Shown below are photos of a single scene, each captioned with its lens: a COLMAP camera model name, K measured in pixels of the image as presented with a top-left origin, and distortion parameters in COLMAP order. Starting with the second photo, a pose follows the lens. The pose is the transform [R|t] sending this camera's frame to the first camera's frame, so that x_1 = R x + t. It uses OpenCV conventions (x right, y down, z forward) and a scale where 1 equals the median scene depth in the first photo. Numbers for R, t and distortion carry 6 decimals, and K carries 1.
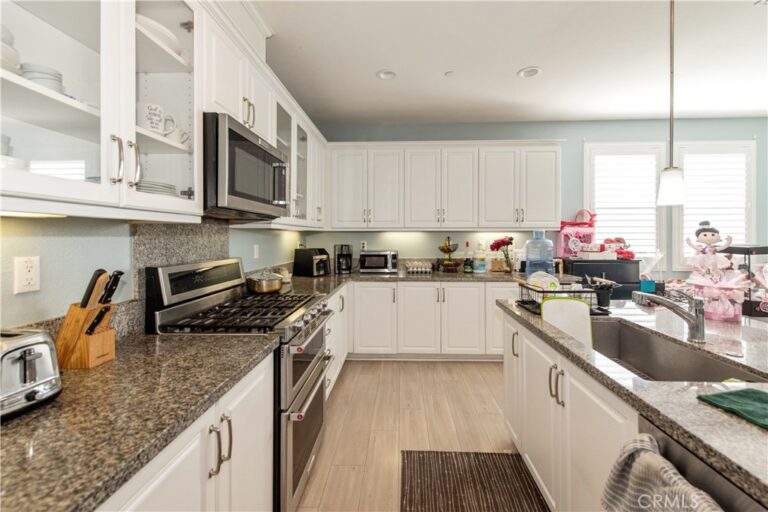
lens RADIAL K [[322.8, 0, 394.1], [0, 322.8, 235.5], [0, 0, 1]] dist [0.012829, 0.000090]
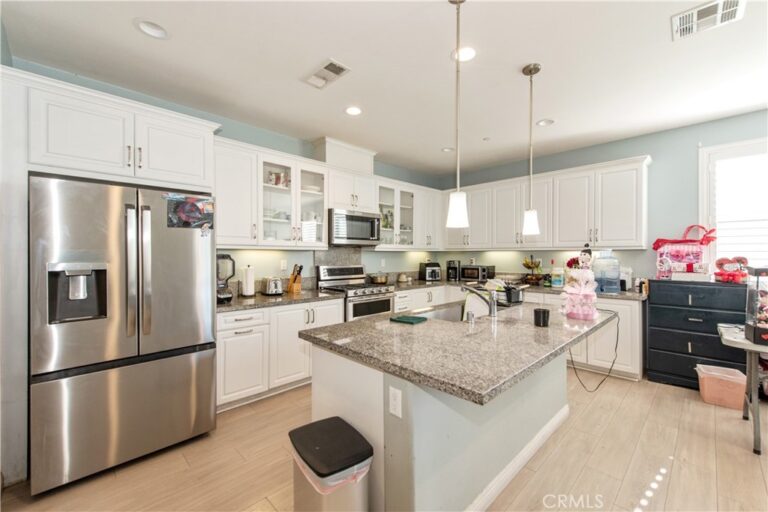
lens RADIAL K [[322.8, 0, 388.7], [0, 322.8, 254.4], [0, 0, 1]] dist [0.012829, 0.000090]
pose [[0.729794, 0.001526, -0.683665, 0.619134], [0.000782, 0.999995, 0.003067, -0.003016], [0.683666, -0.002773, 0.729790, -0.233586]]
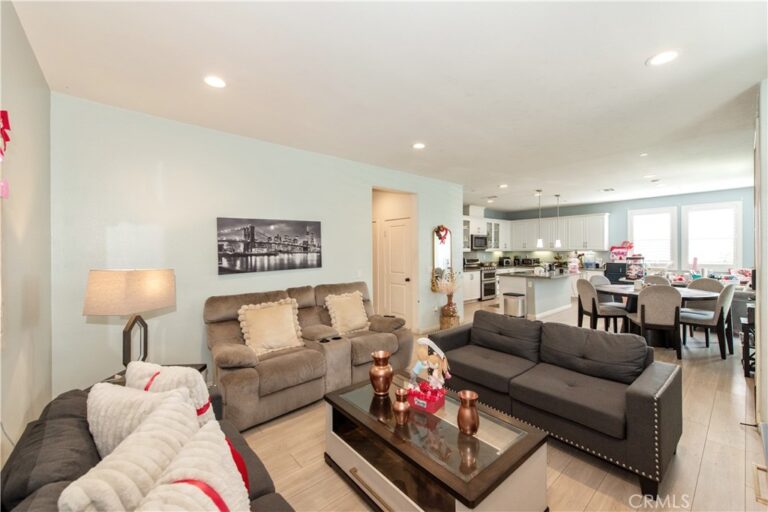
lens RADIAL K [[308.3, 0, 384.7], [0, 308.3, 252.2], [0, 0, 1]] dist [-0.001569, -0.000070]
pose [[0.665754, 0.000950, -0.746171, 1.117825], [0.006354, 0.999956, 0.006943, -0.030757], [0.746144, -0.009363, 0.665718, -1.716276]]
